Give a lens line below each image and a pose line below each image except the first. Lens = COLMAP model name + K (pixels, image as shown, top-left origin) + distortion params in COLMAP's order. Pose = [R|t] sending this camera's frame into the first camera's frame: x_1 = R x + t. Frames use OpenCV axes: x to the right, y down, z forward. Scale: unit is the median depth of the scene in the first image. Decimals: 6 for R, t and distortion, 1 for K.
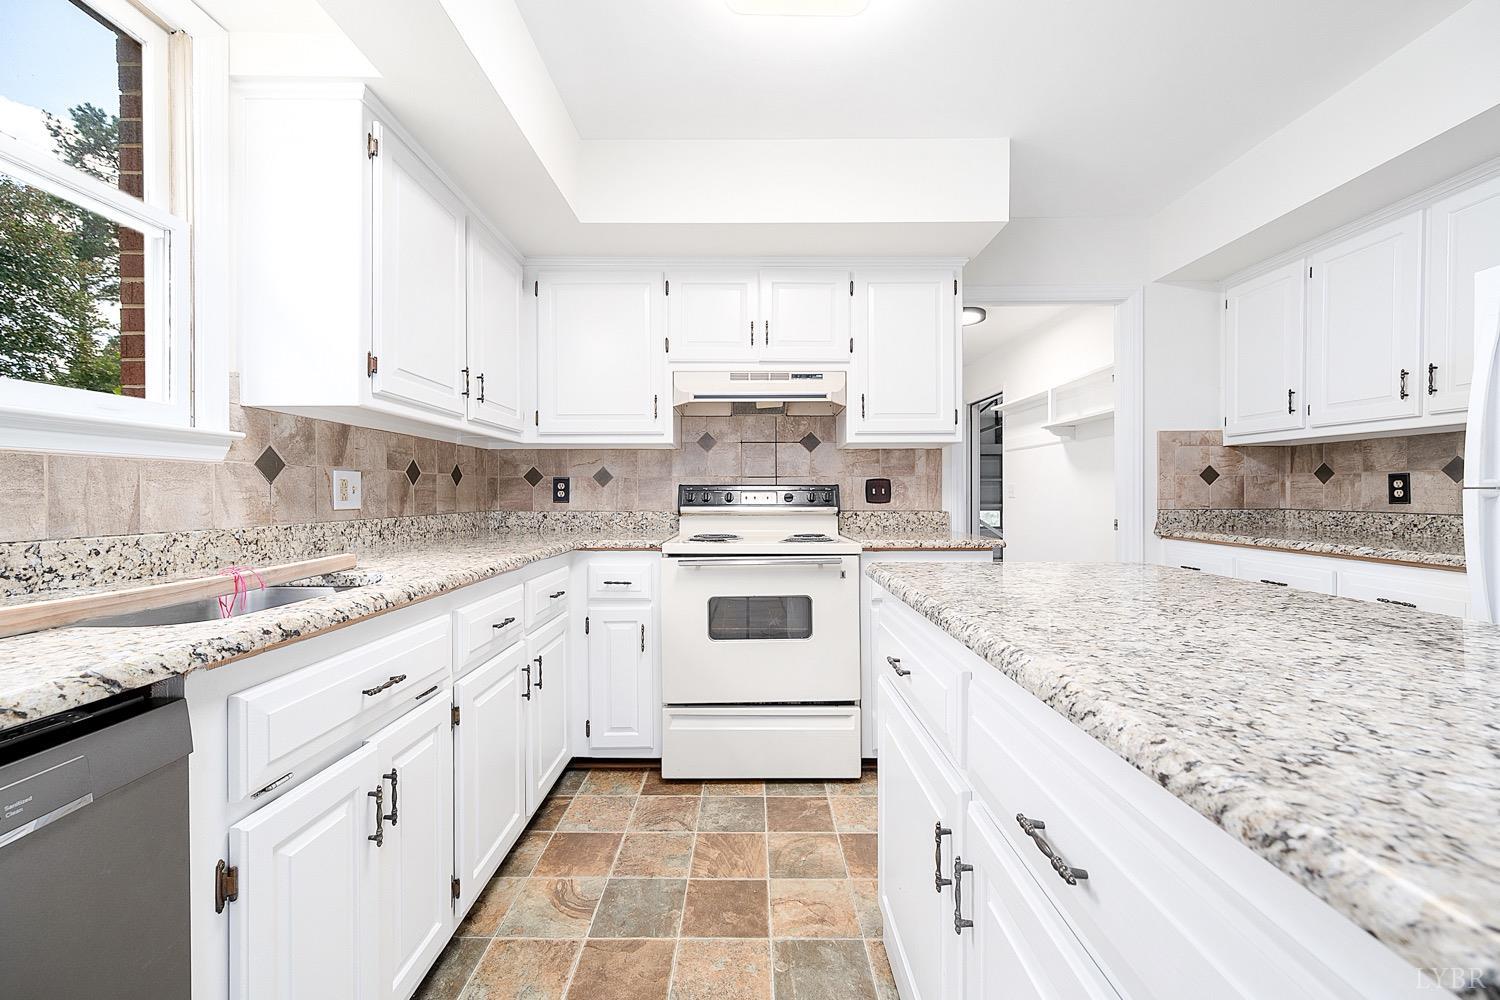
lens RADIAL K [[587.8, 0, 744.3], [0, 587.8, 498.9], [0, 0, 1]] dist [0.000275, 0.000204]
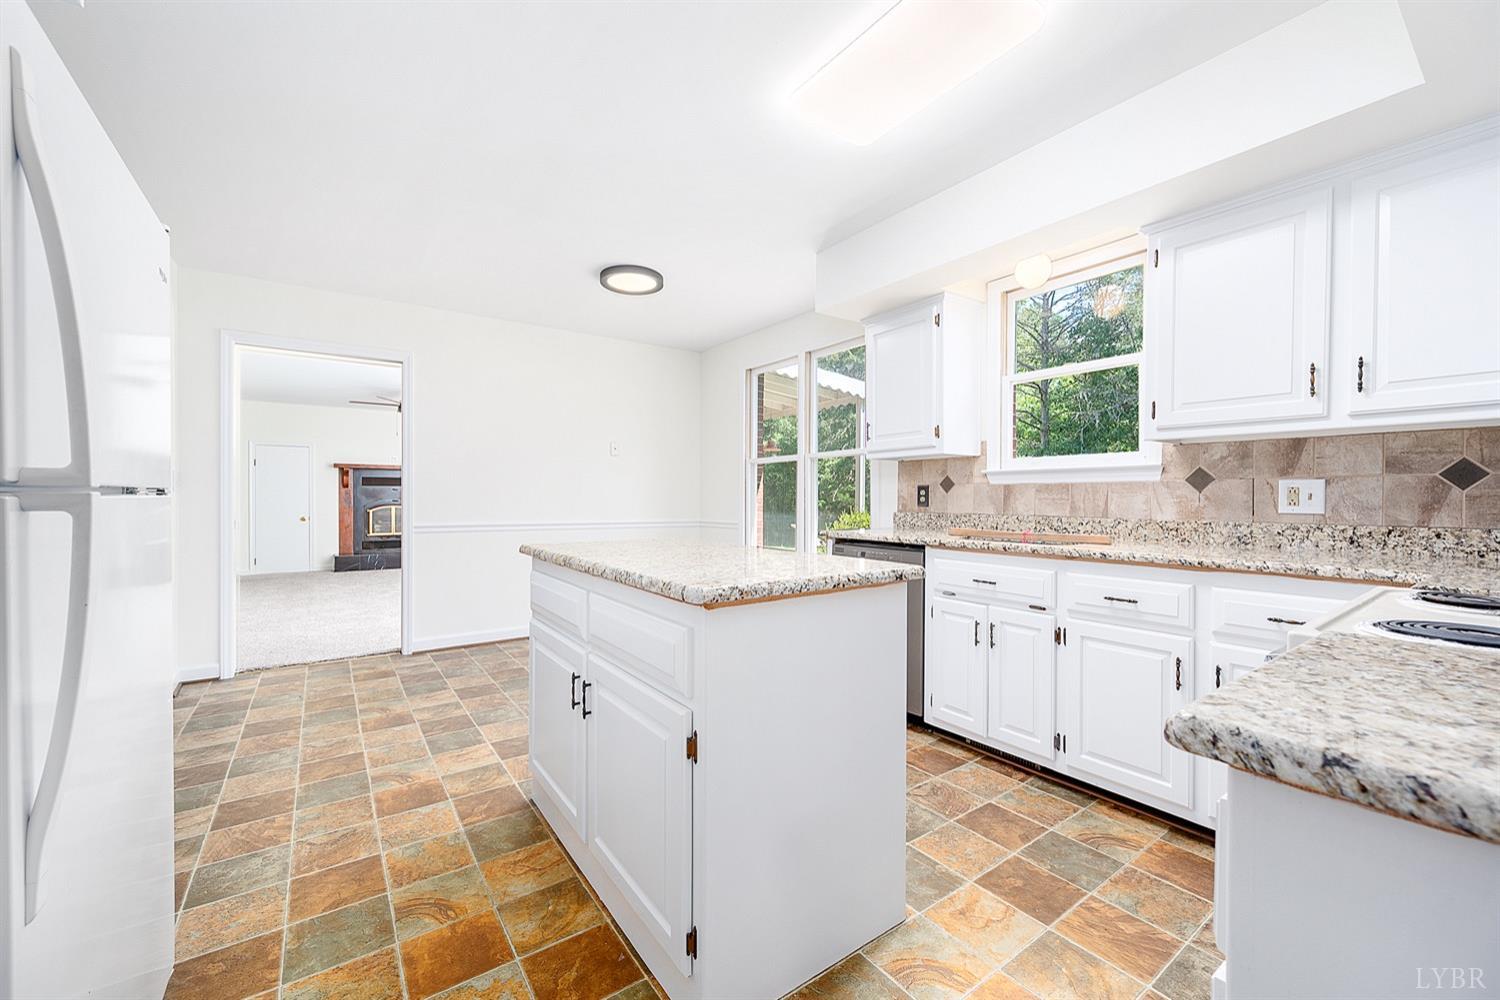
lens RADIAL K [[587.8, 0, 742.9], [0, 587.8, 493.7], [0, 0, 1]] dist [0.000275, 0.000204]
pose [[-0.806348, -0.006722, -0.591402, 0.762243], [-0.008810, 0.999961, 0.000646, -0.010615], [0.591375, 0.005732, -0.806376, 1.153434]]
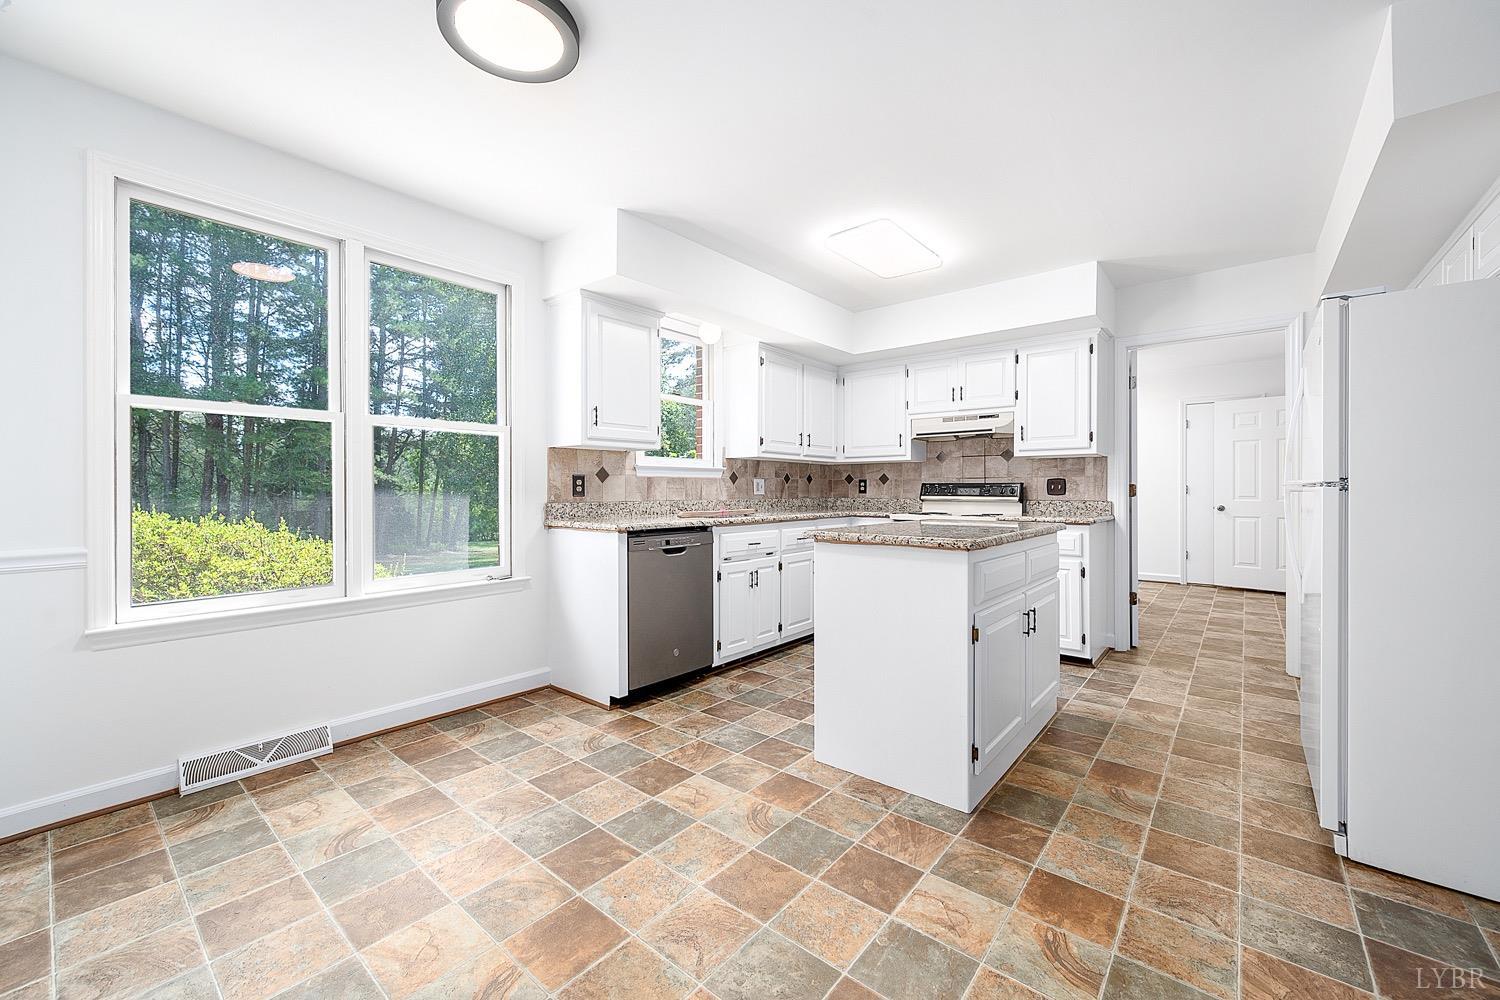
lens RADIAL K [[587.8, 0, 745.1], [0, 587.8, 505.1], [0, 0, 1]] dist [0.000275, 0.000204]
pose [[0.768434, 0.019100, -0.639644, 0.768849], [-0.006867, 0.999743, 0.021603, 0.007829], [0.639892, -0.012208, 0.768368, -0.834714]]
